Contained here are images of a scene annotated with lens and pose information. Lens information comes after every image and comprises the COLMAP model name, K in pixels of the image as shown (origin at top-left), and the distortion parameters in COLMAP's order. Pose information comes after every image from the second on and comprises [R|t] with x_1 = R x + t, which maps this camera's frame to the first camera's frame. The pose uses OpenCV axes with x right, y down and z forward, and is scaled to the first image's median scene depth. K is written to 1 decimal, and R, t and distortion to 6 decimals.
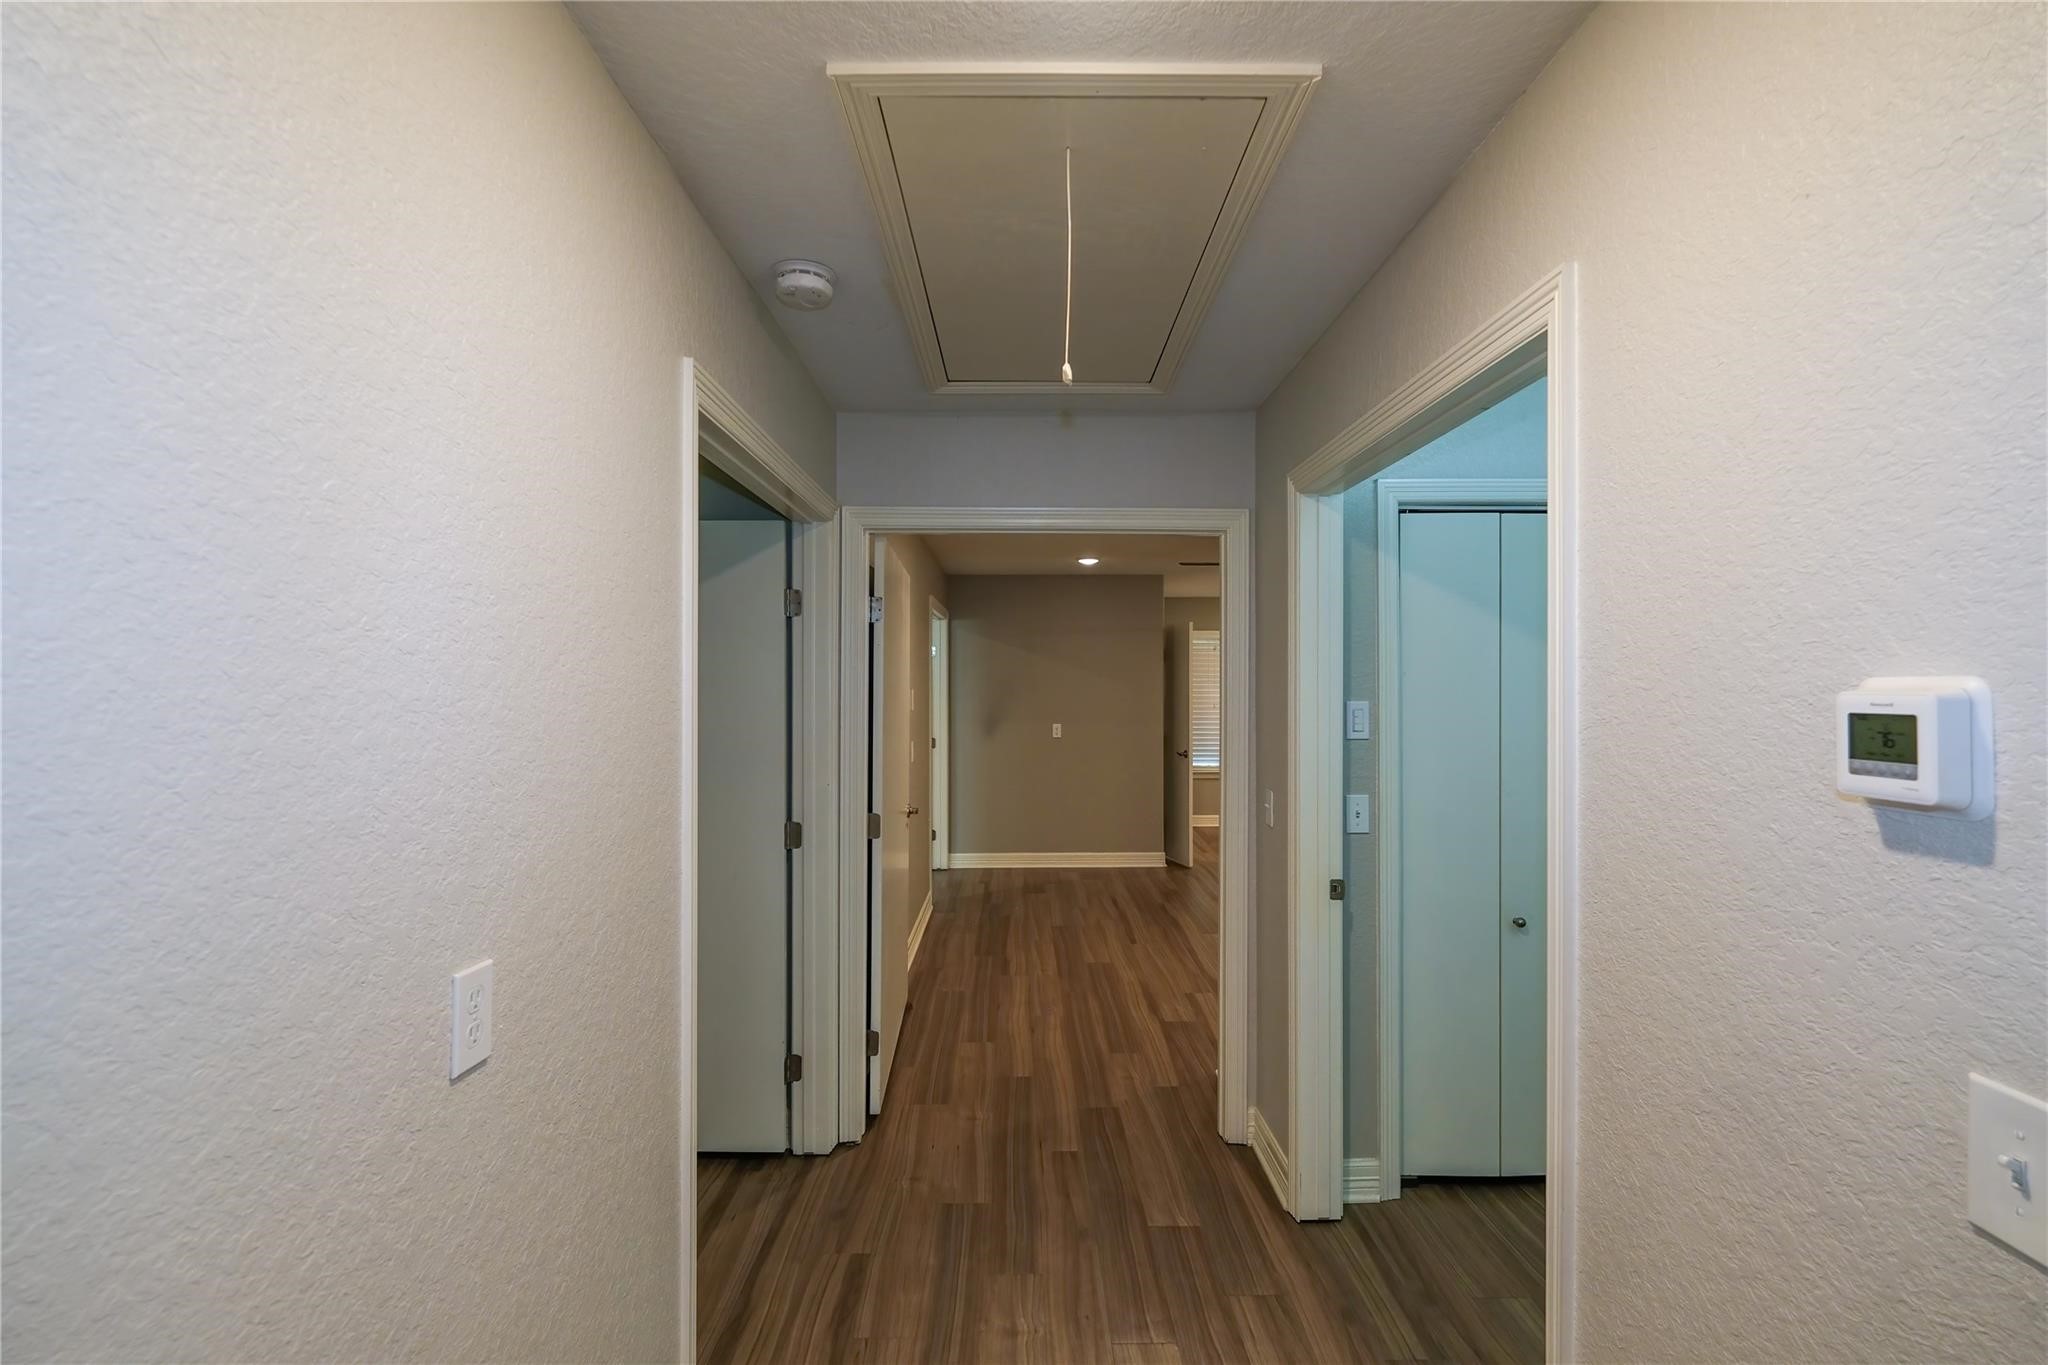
lens RADIAL K [[921.3, 0, 1026.2], [0, 921.3, 678.9], [0, 0, 1]] dist [0.000011, -0.000097]
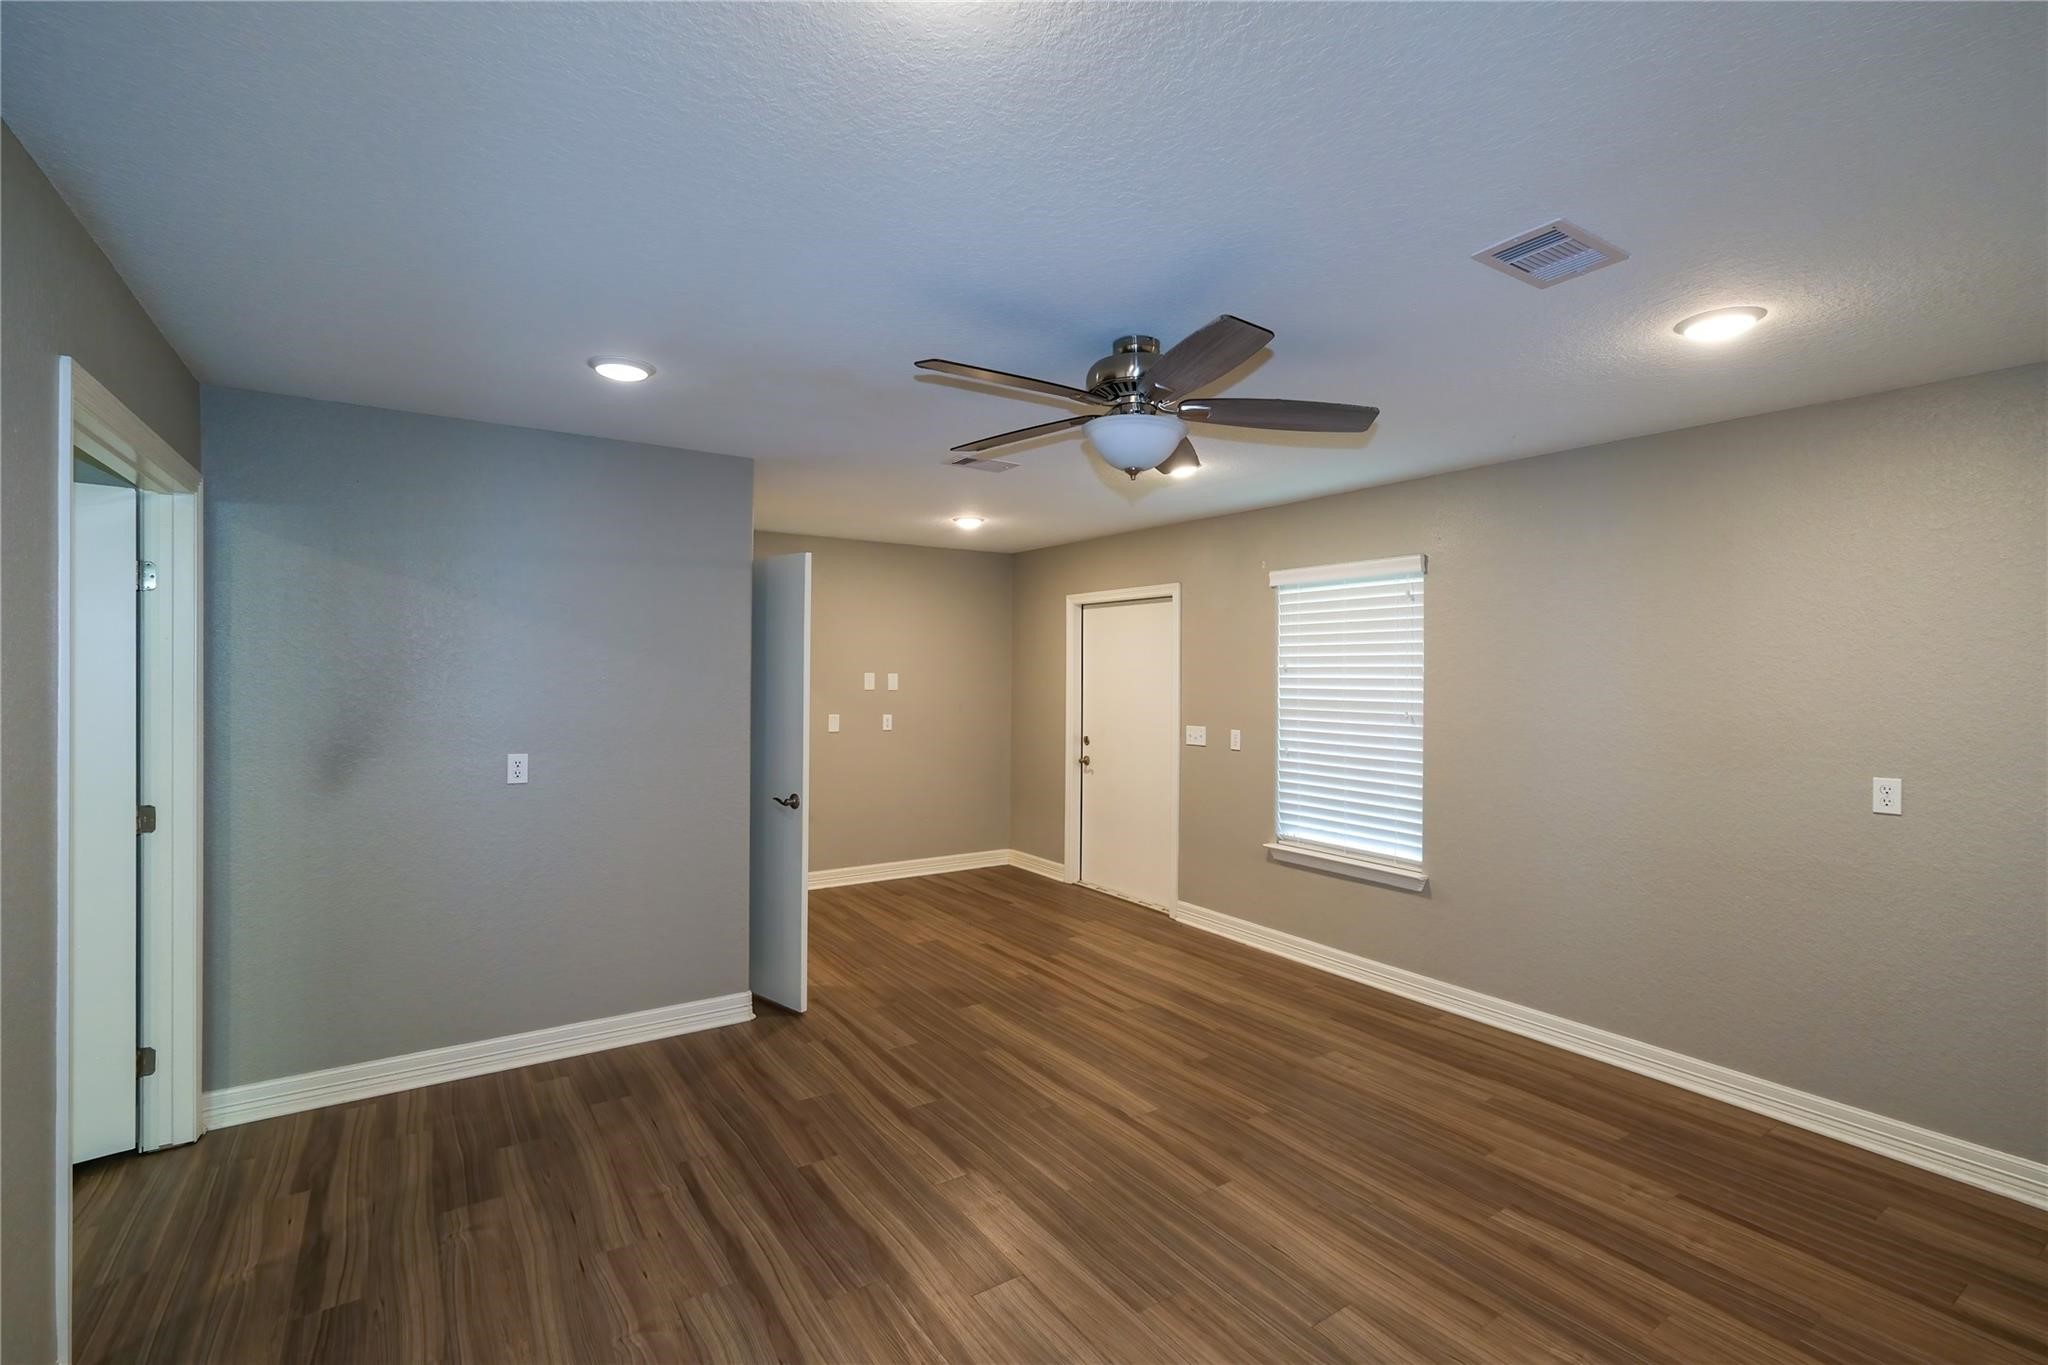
lens RADIAL K [[921.3, 0, 1026.2], [0, 921.3, 678.9], [0, 0, 1]] dist [0.000011, -0.000097]
pose [[0.836895, 0.004066, 0.547348, -0.006095], [-0.009882, 0.999922, 0.007681, 0.005561], [-0.547274, -0.011837, 0.836870, 0.482987]]
